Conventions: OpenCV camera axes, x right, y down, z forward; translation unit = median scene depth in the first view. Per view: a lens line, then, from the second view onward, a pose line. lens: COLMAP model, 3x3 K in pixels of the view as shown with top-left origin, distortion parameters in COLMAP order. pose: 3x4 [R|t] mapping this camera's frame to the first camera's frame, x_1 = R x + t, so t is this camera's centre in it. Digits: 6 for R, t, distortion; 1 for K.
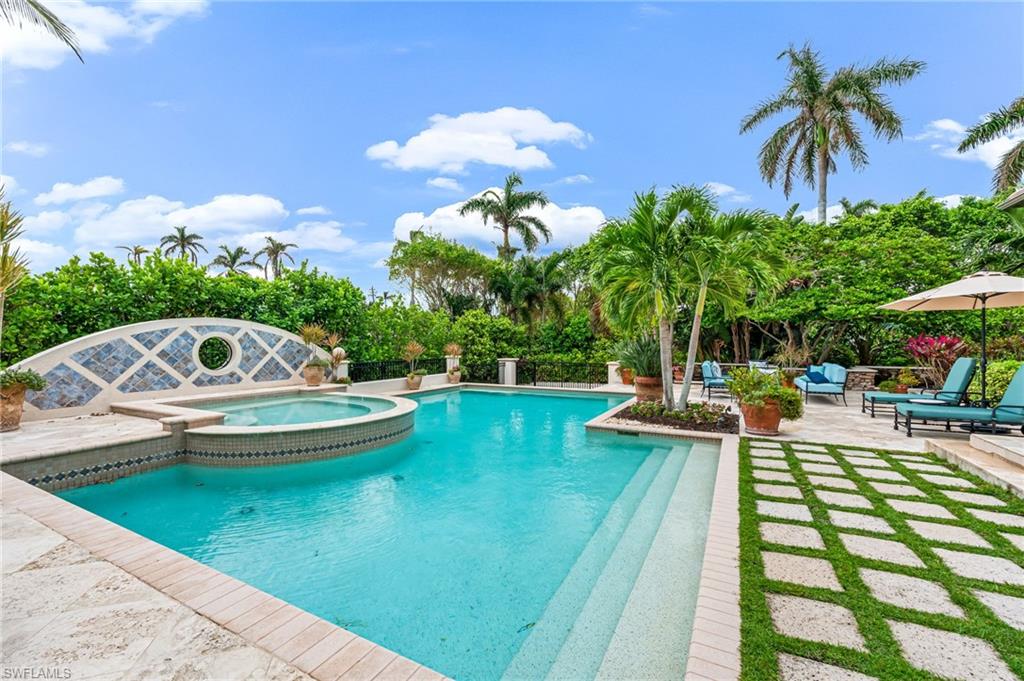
lens RADIAL K [[403.4, 0, 541.1], [0, 403.4, 348.5], [0, 0, 1]] dist [0.001369, -0.002156]
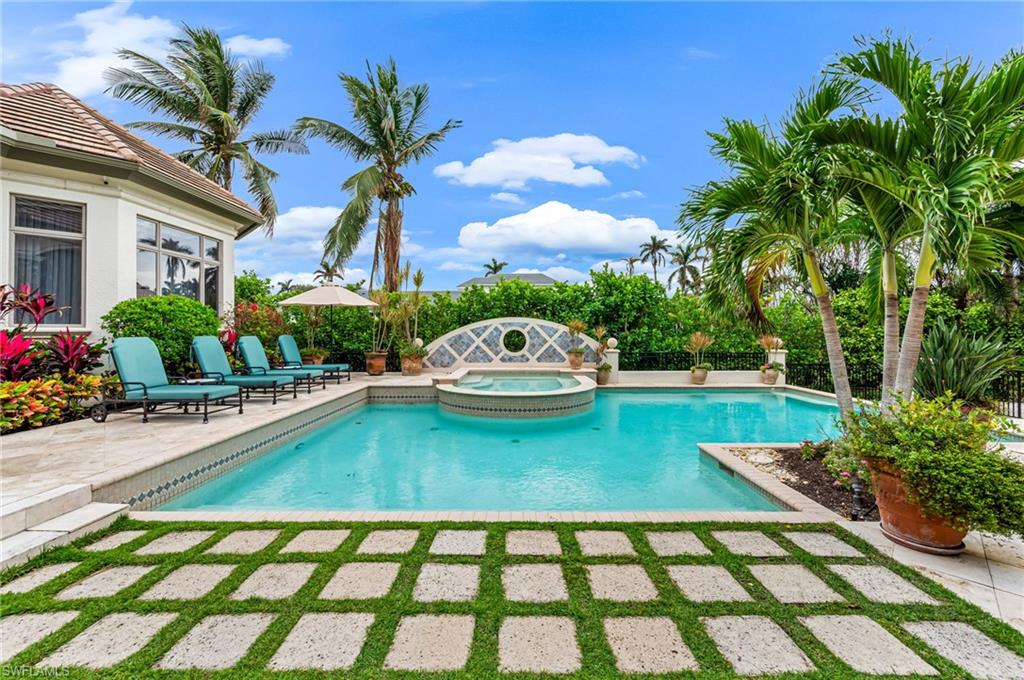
lens RADIAL K [[430.5, 0, 510.3], [0, 430.5, 336.7], [0, 0, 1]] dist [0.001993, -0.000022]
pose [[0.446675, 0.012124, -0.894614, 0.379342], [-0.012682, 0.999894, 0.007219, -0.009395], [0.894606, 0.008121, 0.446782, 0.180062]]
